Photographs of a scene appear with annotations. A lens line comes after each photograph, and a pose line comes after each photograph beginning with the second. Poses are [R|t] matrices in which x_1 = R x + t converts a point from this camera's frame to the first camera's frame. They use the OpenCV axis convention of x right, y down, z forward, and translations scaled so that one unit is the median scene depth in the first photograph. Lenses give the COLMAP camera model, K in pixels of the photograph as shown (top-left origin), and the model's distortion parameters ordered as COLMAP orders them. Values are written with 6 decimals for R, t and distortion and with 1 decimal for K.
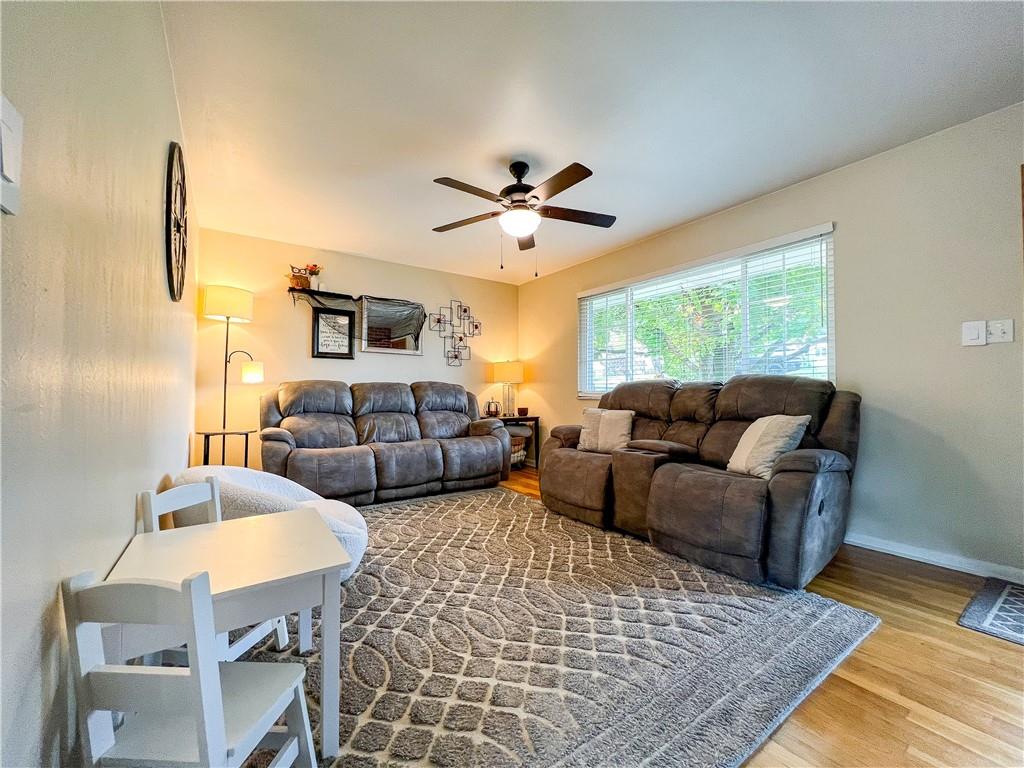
lens RADIAL K [[409.7, 0, 508.1], [0, 409.7, 383.4], [0, 0, 1]] dist [-0.001399, -0.000050]
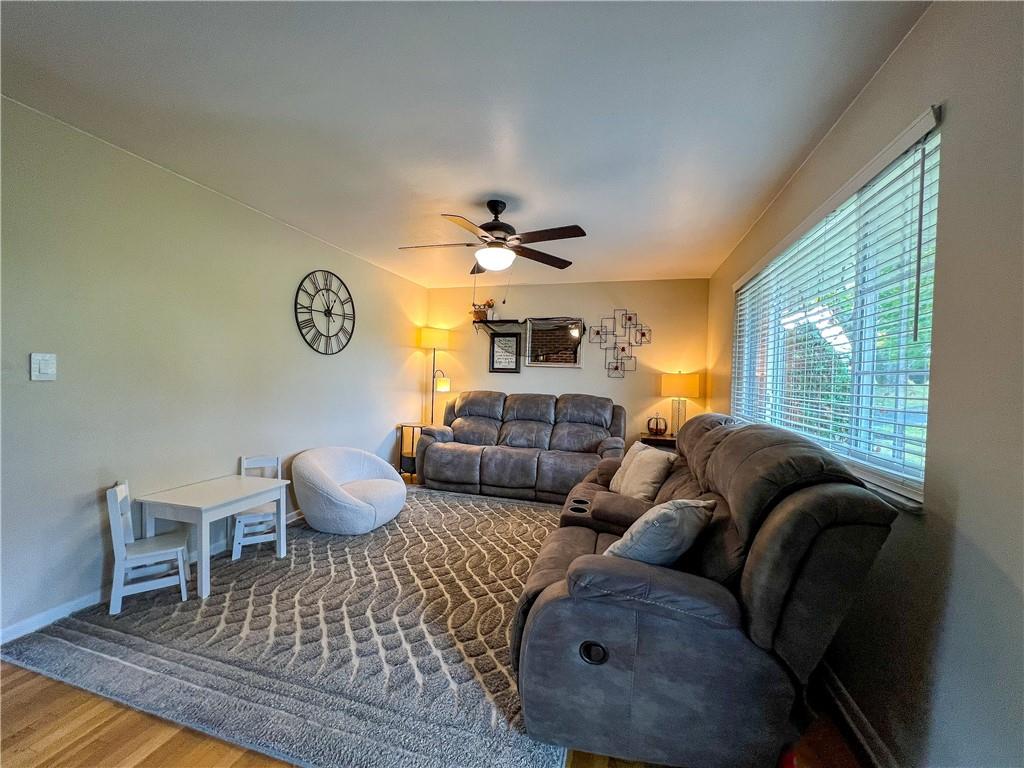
lens RADIAL K [[409.7, 0, 503.0], [0, 409.7, 382.7], [0, 0, 1]] dist [-0.001399, -0.000050]
pose [[0.625934, 0.026060, -0.779440, 0.530074], [-0.009177, 0.999618, 0.026053, -0.062447], [0.779822, -0.009154, 0.625935, 0.217318]]
